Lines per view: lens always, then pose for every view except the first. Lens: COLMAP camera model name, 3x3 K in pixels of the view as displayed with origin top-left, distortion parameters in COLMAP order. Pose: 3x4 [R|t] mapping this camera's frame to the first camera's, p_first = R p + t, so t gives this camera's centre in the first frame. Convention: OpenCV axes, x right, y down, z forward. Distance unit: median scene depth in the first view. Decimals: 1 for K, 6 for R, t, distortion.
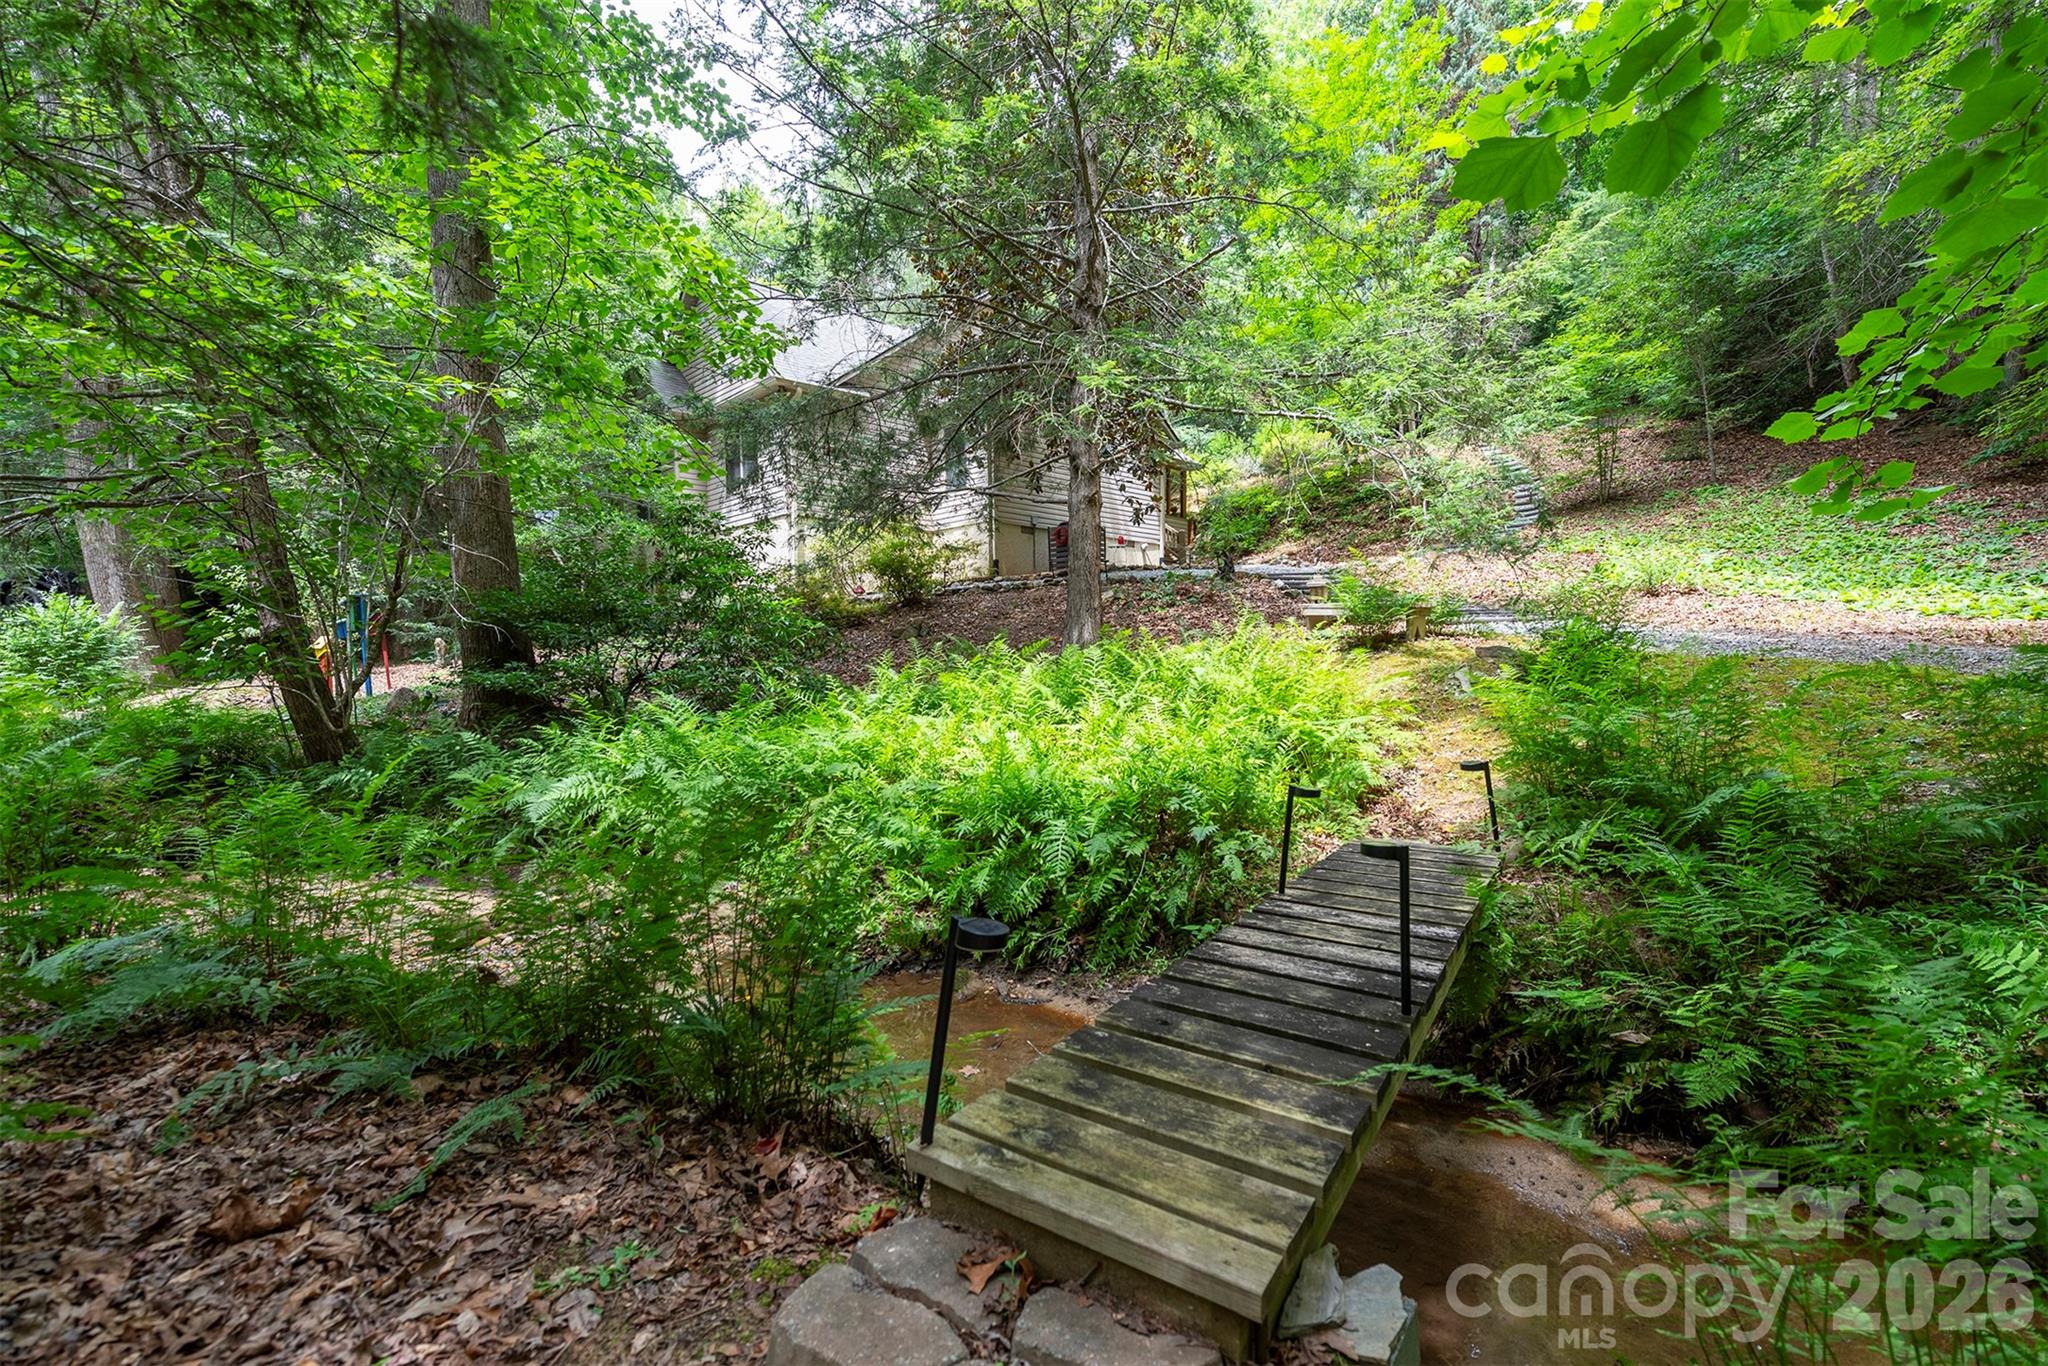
lens RADIAL K [[925.6, 0, 1024.0], [0, 925.6, 727.2], [0, 0, 1]] dist [-0.001304, -0.000281]
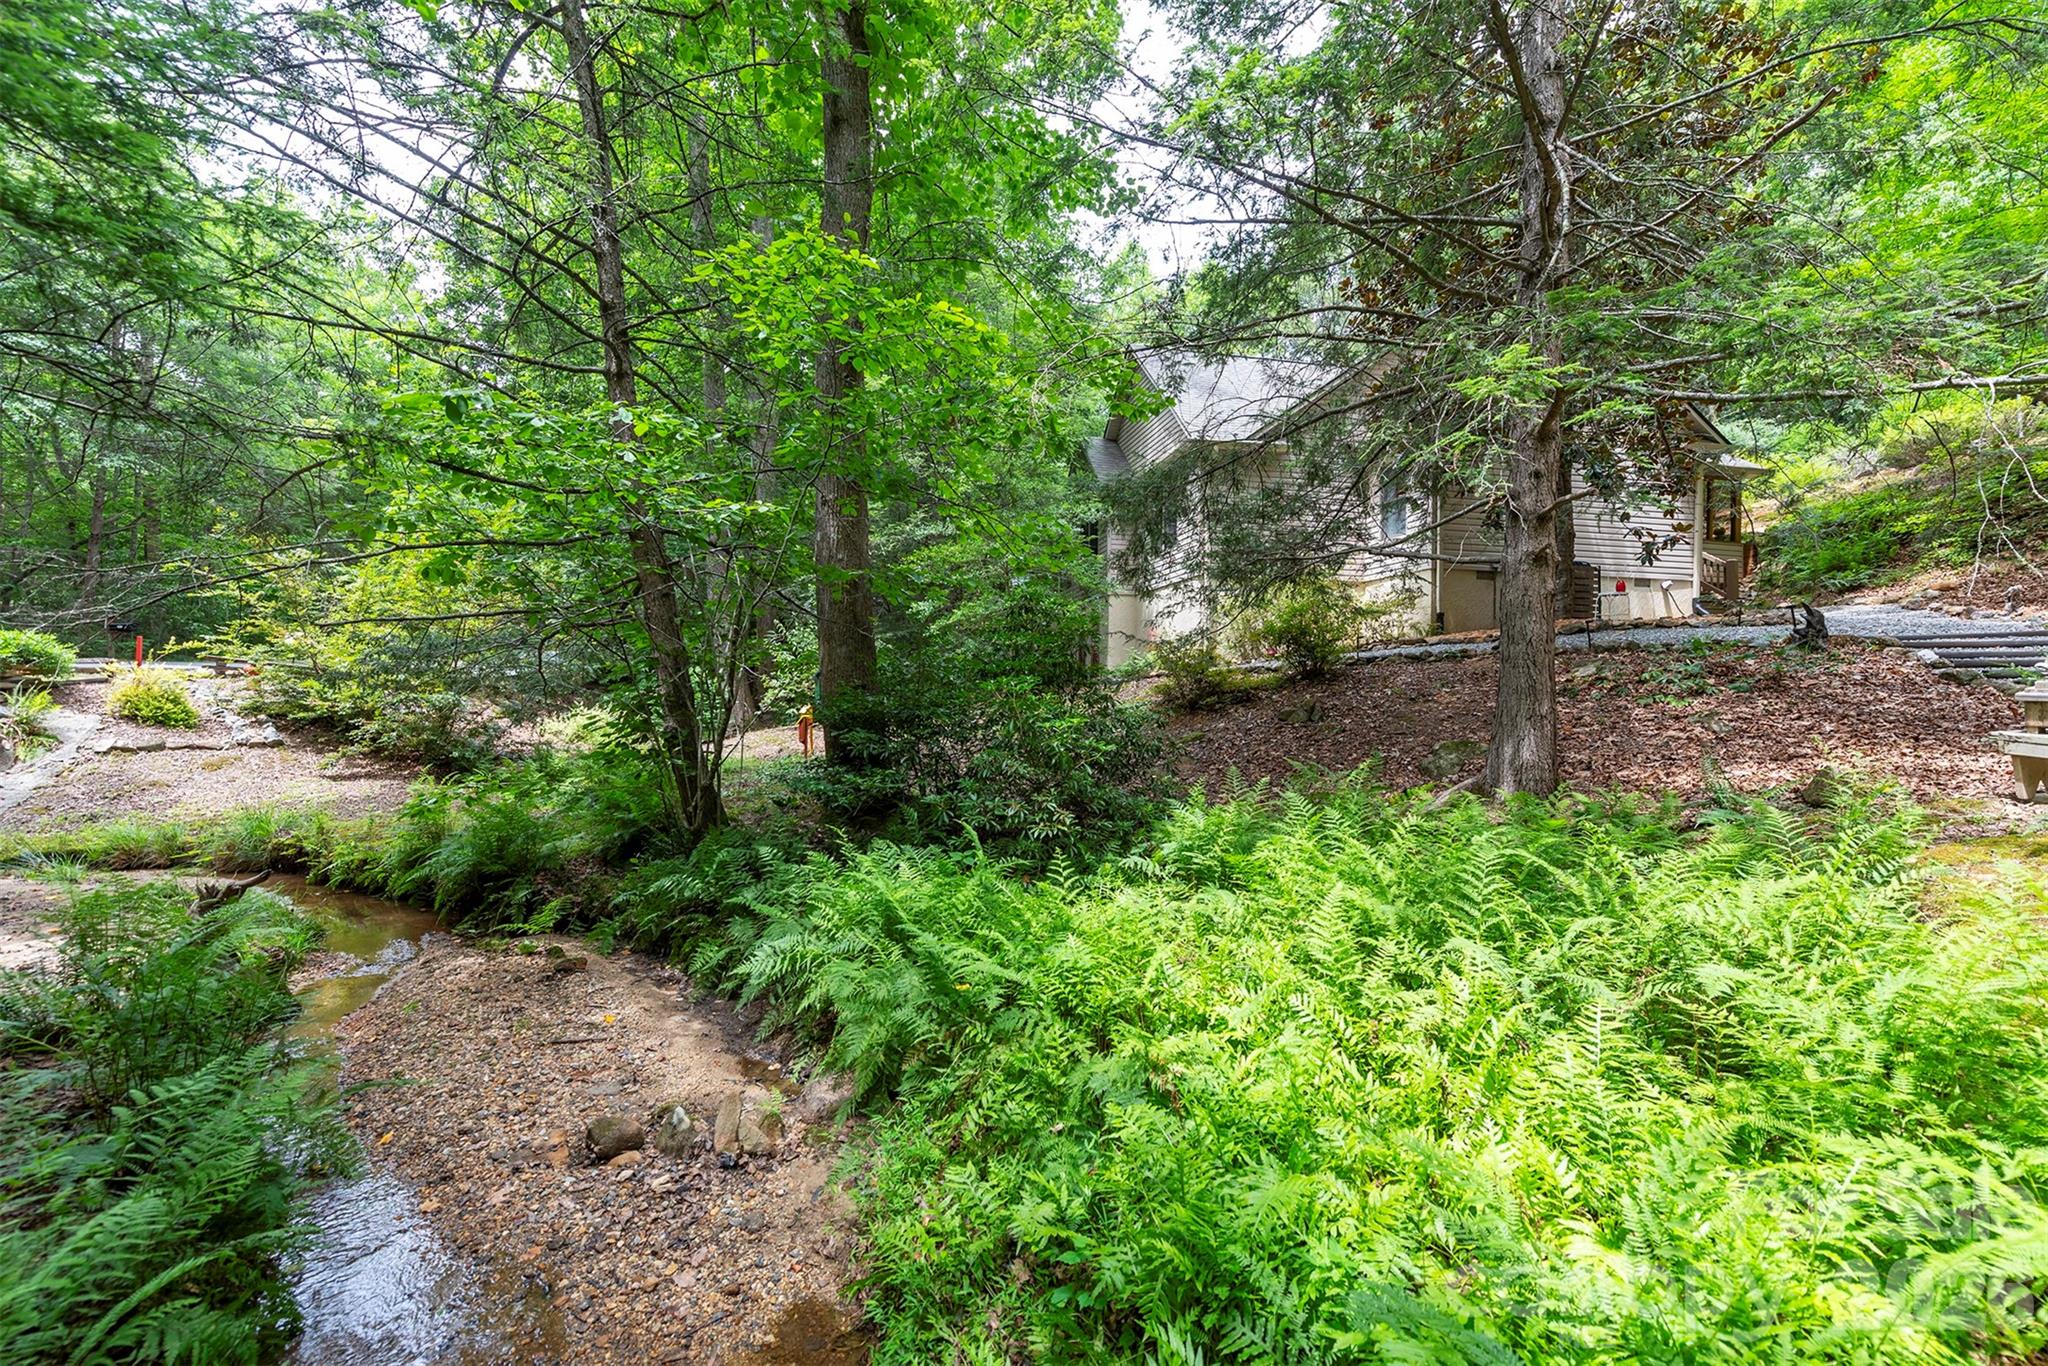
lens RADIAL K [[808.0, 0, 1025.1], [0, 808.0, 691.2], [0, 0, 1]] dist [-0.000072, -0.000337]
pose [[0.847525, 0.021119, -0.530336, 0.047328], [-0.048943, 0.998060, -0.038471, -0.071891], [0.528495, 0.058561, 0.846914, 0.205293]]
